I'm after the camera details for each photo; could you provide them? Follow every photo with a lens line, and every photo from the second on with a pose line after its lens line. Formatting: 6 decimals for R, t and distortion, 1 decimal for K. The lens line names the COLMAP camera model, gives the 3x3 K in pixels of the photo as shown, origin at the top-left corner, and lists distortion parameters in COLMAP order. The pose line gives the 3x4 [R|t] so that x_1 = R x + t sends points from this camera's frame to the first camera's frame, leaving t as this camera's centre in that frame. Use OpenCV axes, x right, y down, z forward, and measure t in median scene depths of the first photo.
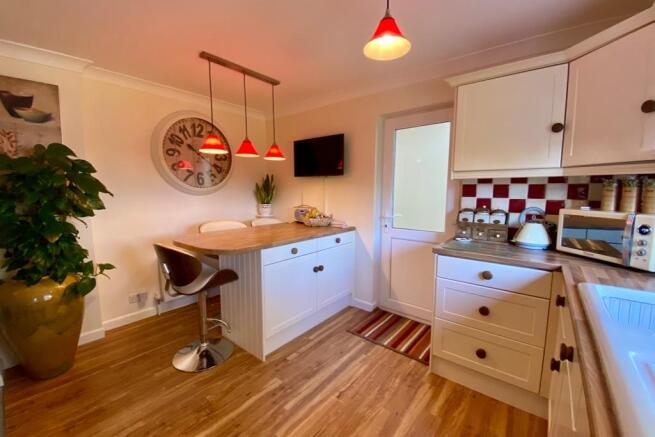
lens RADIAL K [[273.2, 0, 326.0], [0, 273.2, 215.9], [0, 0, 1]] dist [-0.002316, -0.000266]
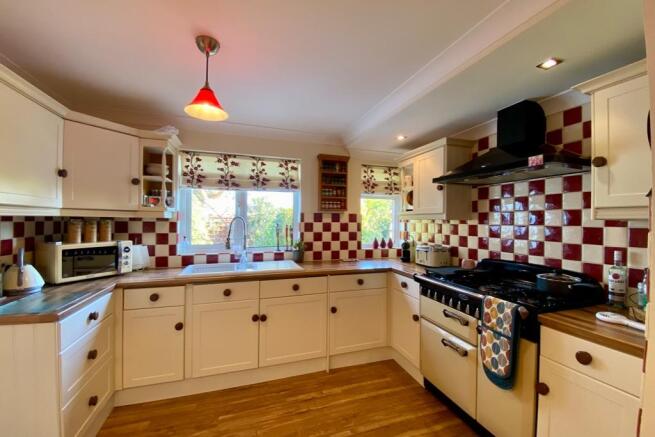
lens RADIAL K [[273.2, 0, 329.1], [0, 273.2, 219.6], [0, 0, 1]] dist [-0.002316, -0.000266]
pose [[-0.841219, 0.002282, 0.540690, -0.693869], [0.057314, 0.994734, 0.084972, -0.170982], [-0.537649, 0.102469, -0.836919, 1.414068]]
